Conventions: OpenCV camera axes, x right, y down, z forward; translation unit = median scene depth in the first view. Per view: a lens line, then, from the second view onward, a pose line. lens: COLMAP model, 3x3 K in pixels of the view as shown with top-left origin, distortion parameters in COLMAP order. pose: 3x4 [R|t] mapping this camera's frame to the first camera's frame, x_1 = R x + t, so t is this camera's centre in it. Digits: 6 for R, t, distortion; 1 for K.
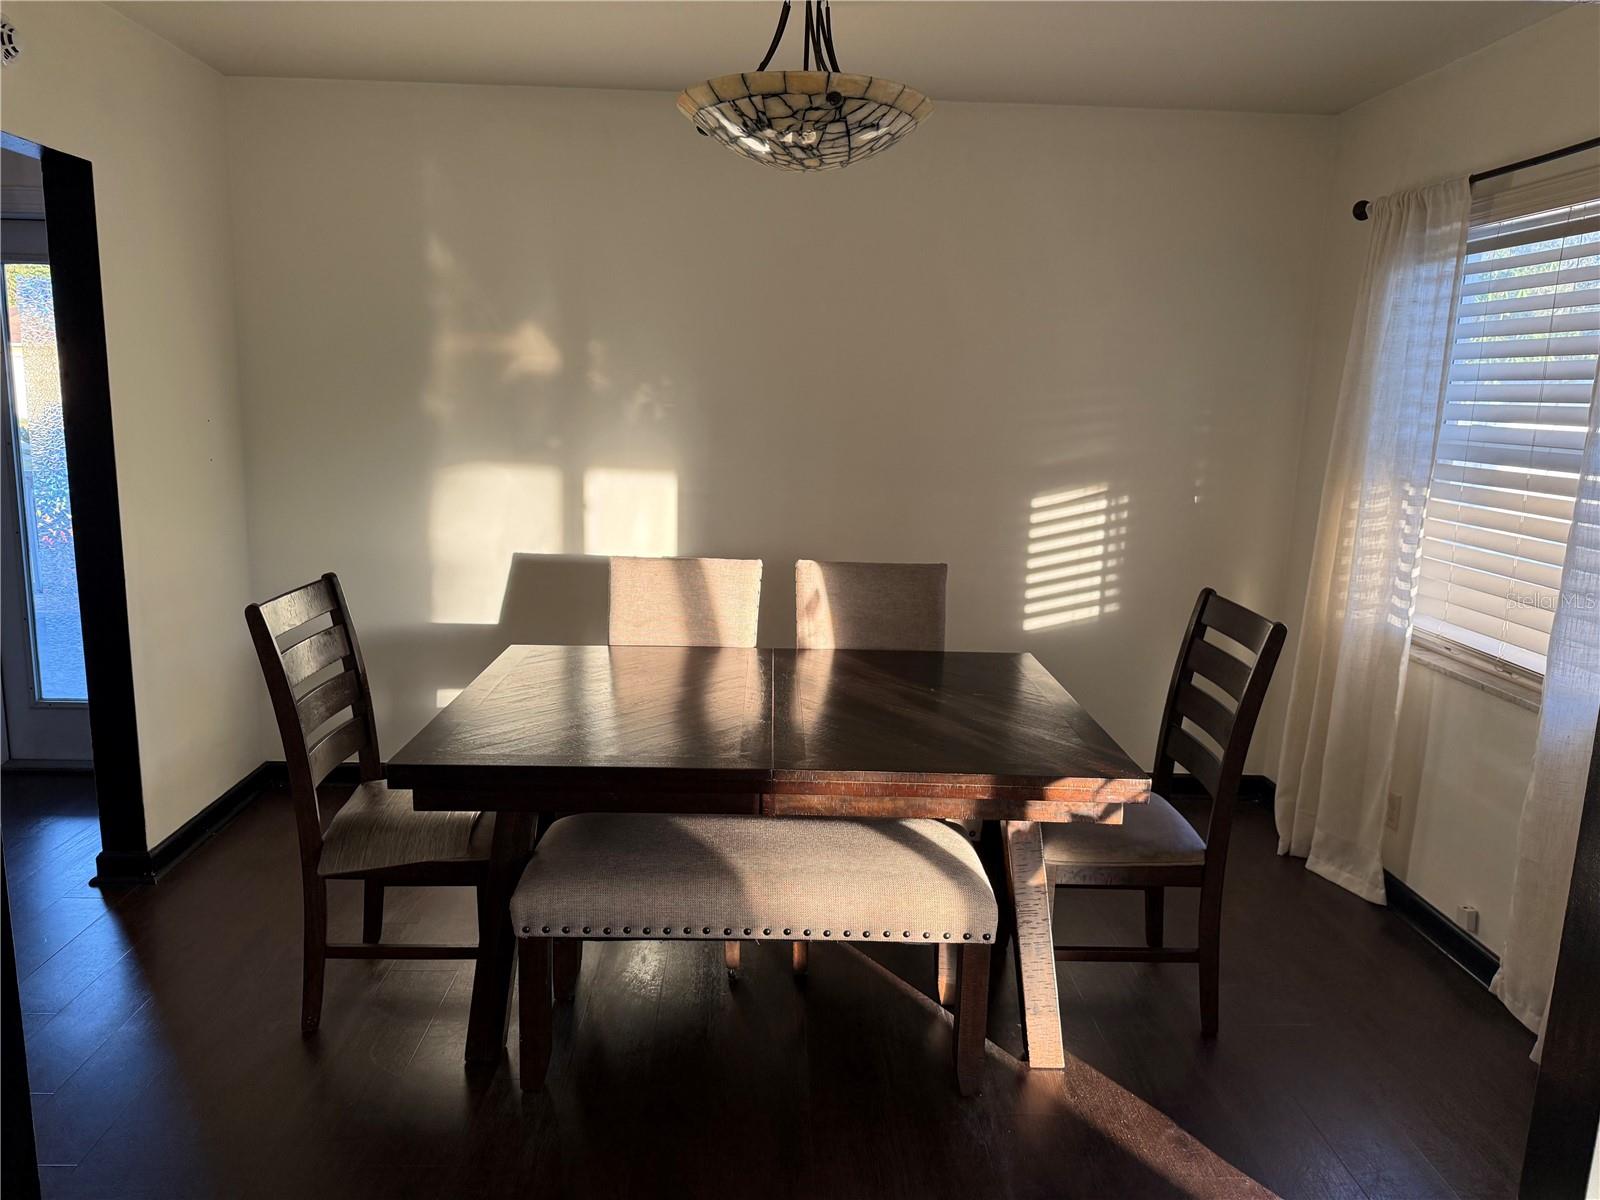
lens RADIAL K [[1127.2, 0, 805.1], [0, 1127.2, 611.2], [0, 0, 1]] dist [0.128686, -0.212911]
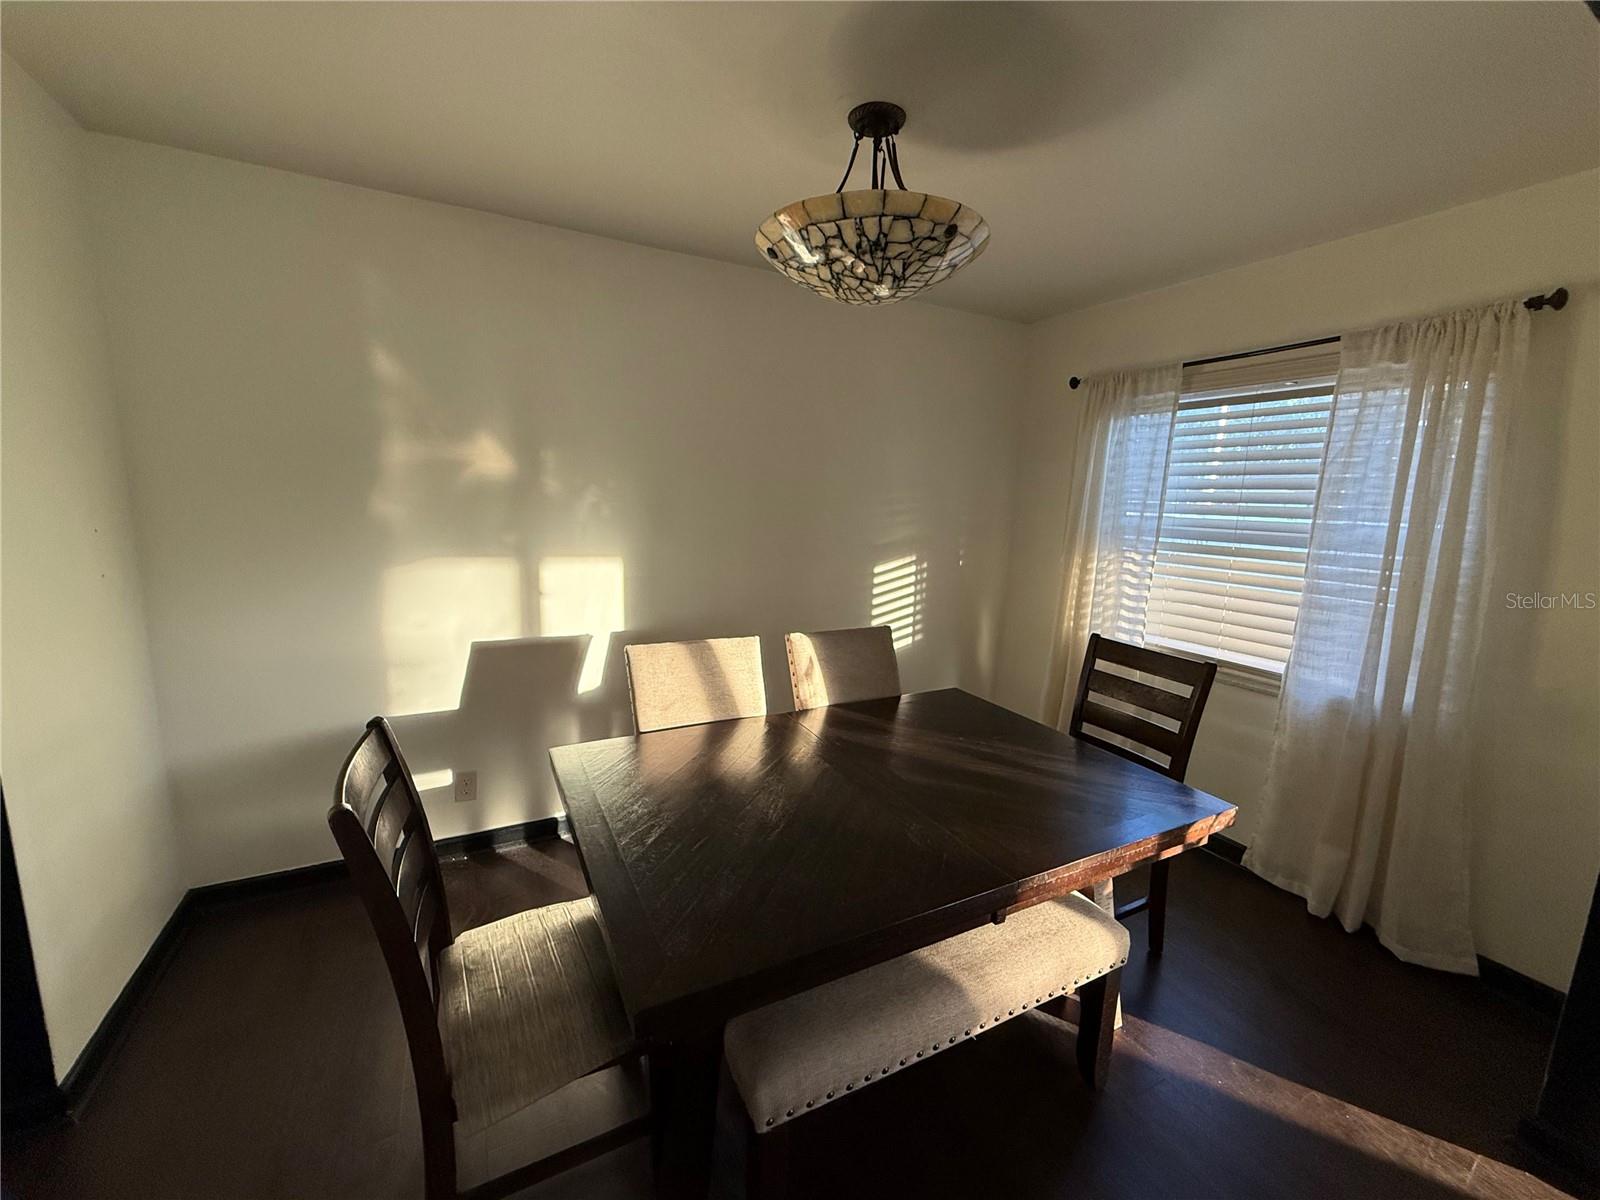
lens RADIAL K [[635.3, 0, 800.0], [0, 635.3, 600.0], [0, 0, 1]] dist [-0.001181, 0.000733]
pose [[0.900766, -0.072461, 0.428218, -0.279413], [0.079287, 0.996850, 0.001901, -0.081137], [-0.427007, 0.032240, 0.903673, 0.383339]]
